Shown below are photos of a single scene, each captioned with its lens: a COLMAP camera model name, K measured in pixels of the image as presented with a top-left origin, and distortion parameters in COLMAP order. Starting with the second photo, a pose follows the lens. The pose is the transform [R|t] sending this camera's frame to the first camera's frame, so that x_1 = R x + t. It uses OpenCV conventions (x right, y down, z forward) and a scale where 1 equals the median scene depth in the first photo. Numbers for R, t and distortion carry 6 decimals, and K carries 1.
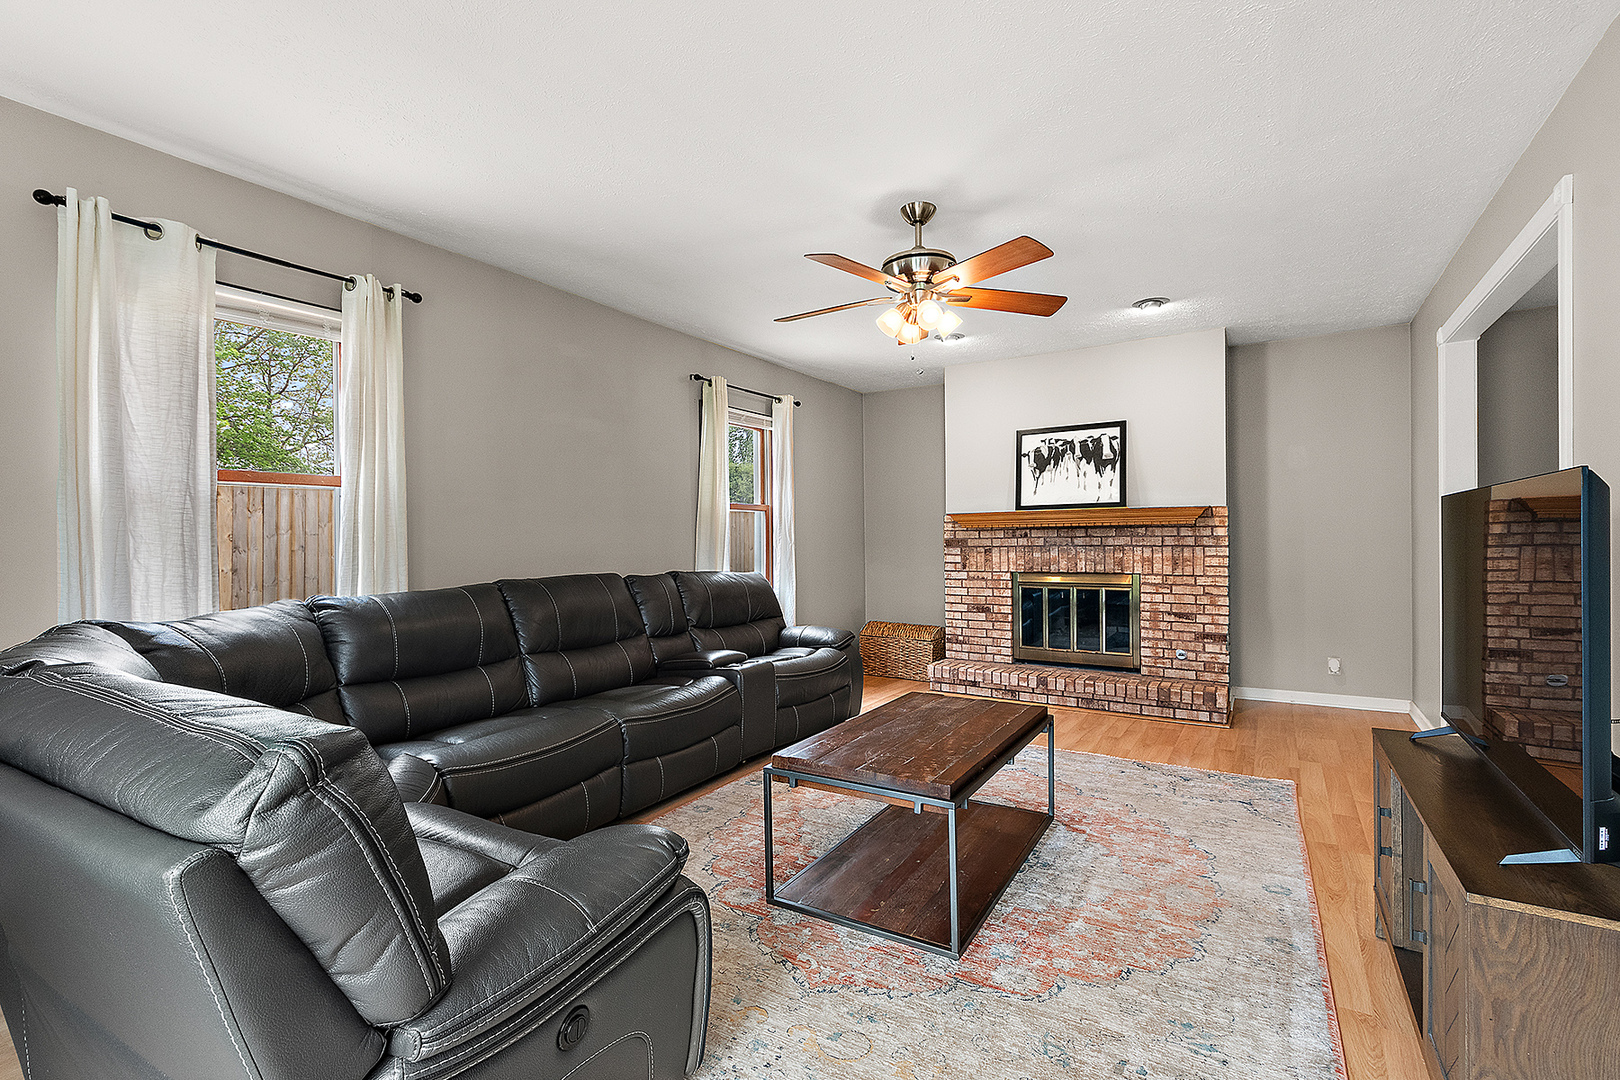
lens RADIAL K [[726.2, 0, 806.0], [0, 726.2, 538.9], [0, 0, 1]] dist [0.002854, -0.000134]
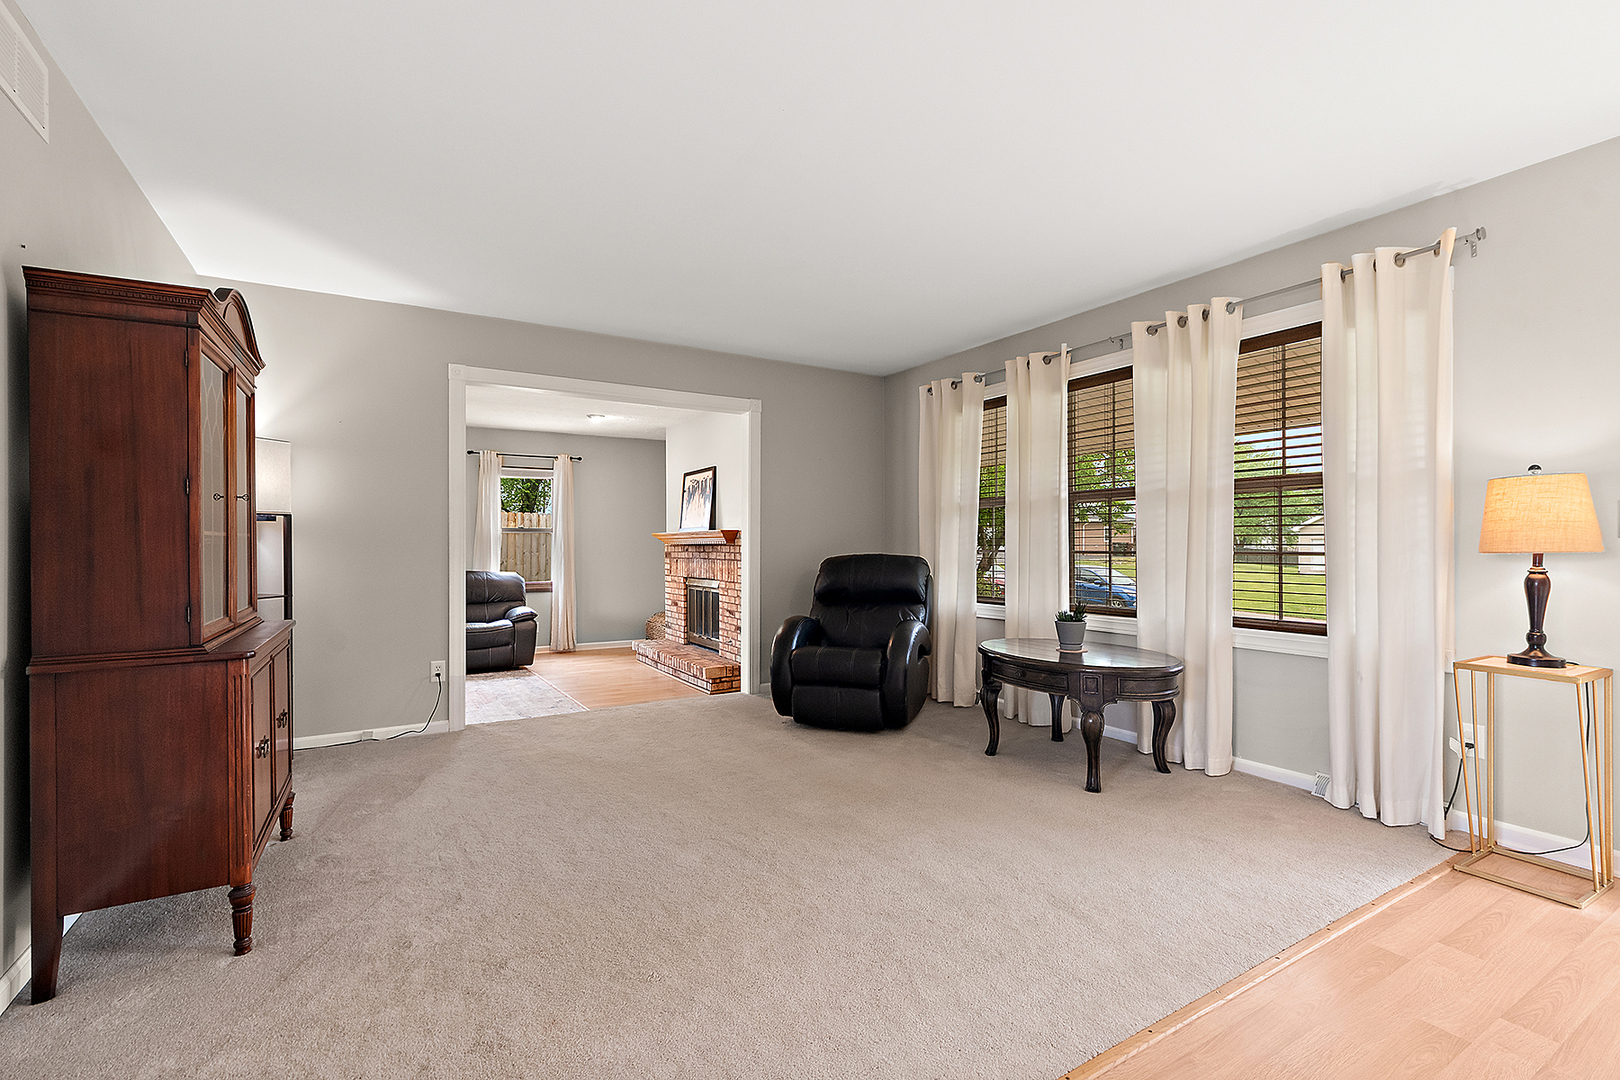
lens RADIAL K [[726.2, 0, 796.9], [0, 726.2, 537.6], [0, 0, 1]] dist [0.002854, -0.000134]
pose [[0.895319, 0.002124, -0.445420, 1.141787], [-0.002365, 0.999997, 0.000014, -0.029686], [0.445418, 0.001041, 0.895322, -0.130725]]
